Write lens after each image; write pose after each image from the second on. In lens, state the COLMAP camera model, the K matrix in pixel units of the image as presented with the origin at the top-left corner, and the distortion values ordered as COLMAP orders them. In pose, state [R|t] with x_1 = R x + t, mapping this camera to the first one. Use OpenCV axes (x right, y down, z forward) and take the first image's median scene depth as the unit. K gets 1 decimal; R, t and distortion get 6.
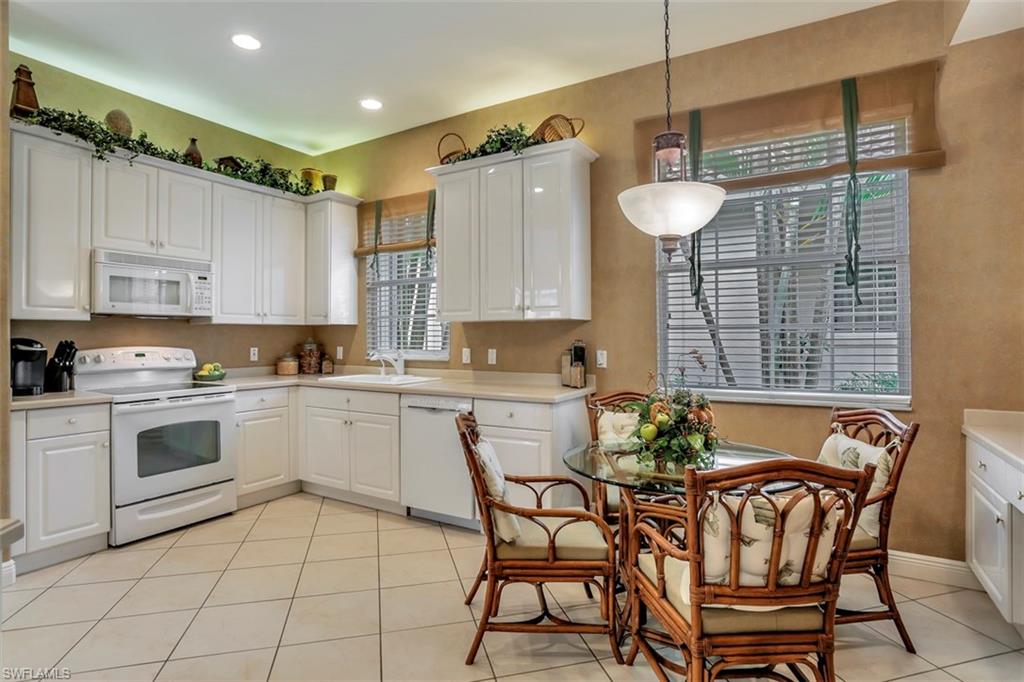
lens RADIAL K [[512.2, 0, 508.2], [0, 512.2, 338.9], [0, 0, 1]] dist [-0.091867, 0.037685]
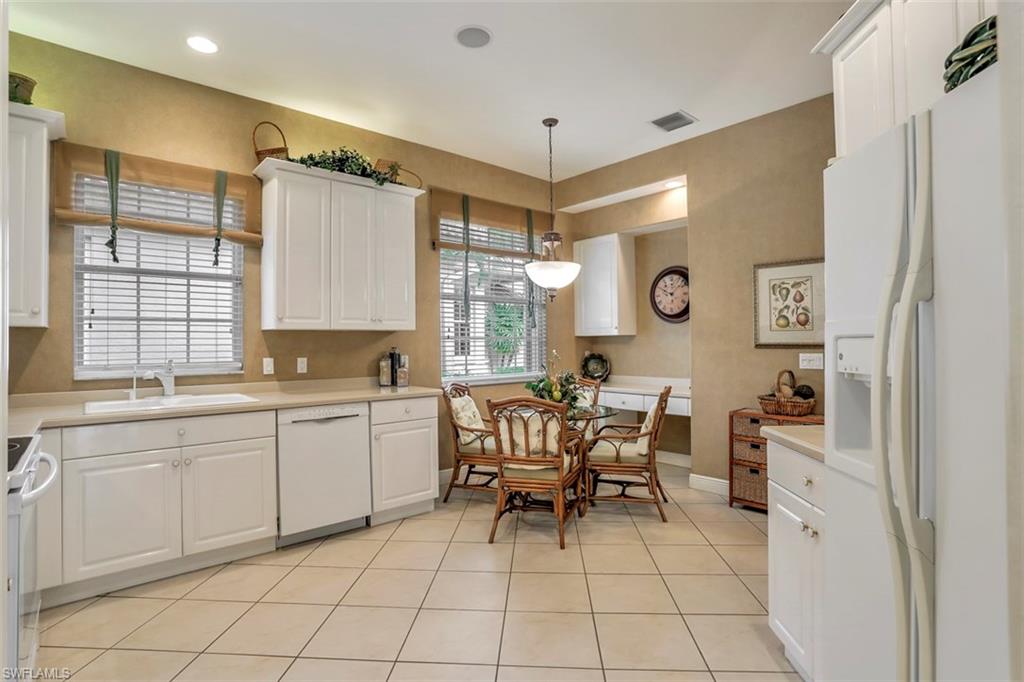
lens RADIAL K [[512.2, 0, 508.2], [0, 512.2, 338.9], [0, 0, 1]] dist [-0.091867, 0.037685]
pose [[0.308937, 0.011805, 0.951009, -0.860926], [0.015536, 0.999727, -0.017456, 0.006832], [-0.950956, 0.020167, 0.308669, 0.332091]]
